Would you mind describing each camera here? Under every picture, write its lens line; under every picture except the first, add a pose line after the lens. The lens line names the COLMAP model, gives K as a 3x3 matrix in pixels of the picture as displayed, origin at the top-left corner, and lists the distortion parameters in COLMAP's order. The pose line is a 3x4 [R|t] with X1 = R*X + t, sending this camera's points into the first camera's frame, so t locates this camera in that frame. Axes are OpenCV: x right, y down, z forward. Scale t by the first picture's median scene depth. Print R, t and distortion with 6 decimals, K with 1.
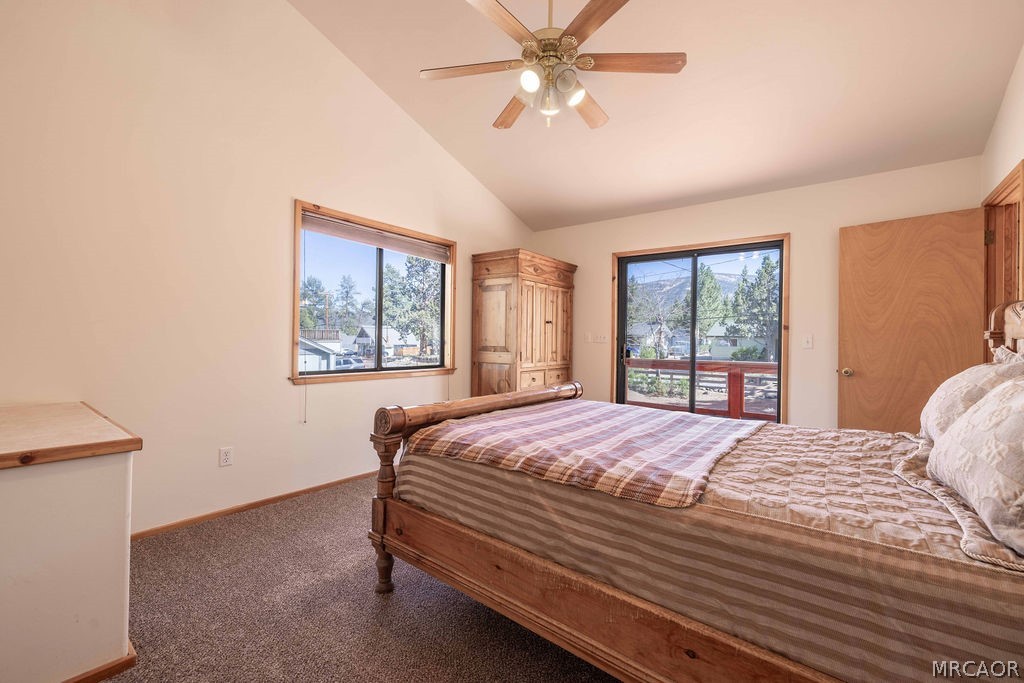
lens RADIAL K [[432.2, 0, 510.2], [0, 432.2, 337.9], [0, 0, 1]] dist [0.003115, 0.000567]
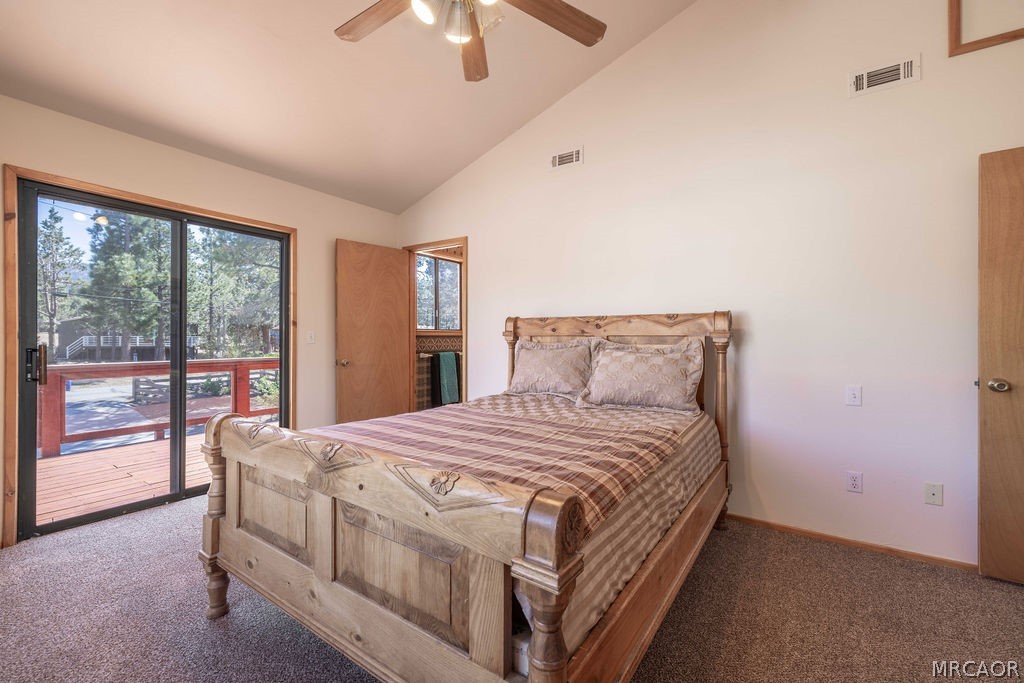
lens RADIAL K [[425.9, 0, 515.5], [0, 425.9, 343.5], [0, 0, 1]] dist [0.001182, 0.000083]
pose [[-0.067305, -0.027356, 0.997357, -0.380536], [-0.007671, 0.999609, 0.026900, -0.007284], [-0.997703, -0.005841, -0.067489, 0.559892]]
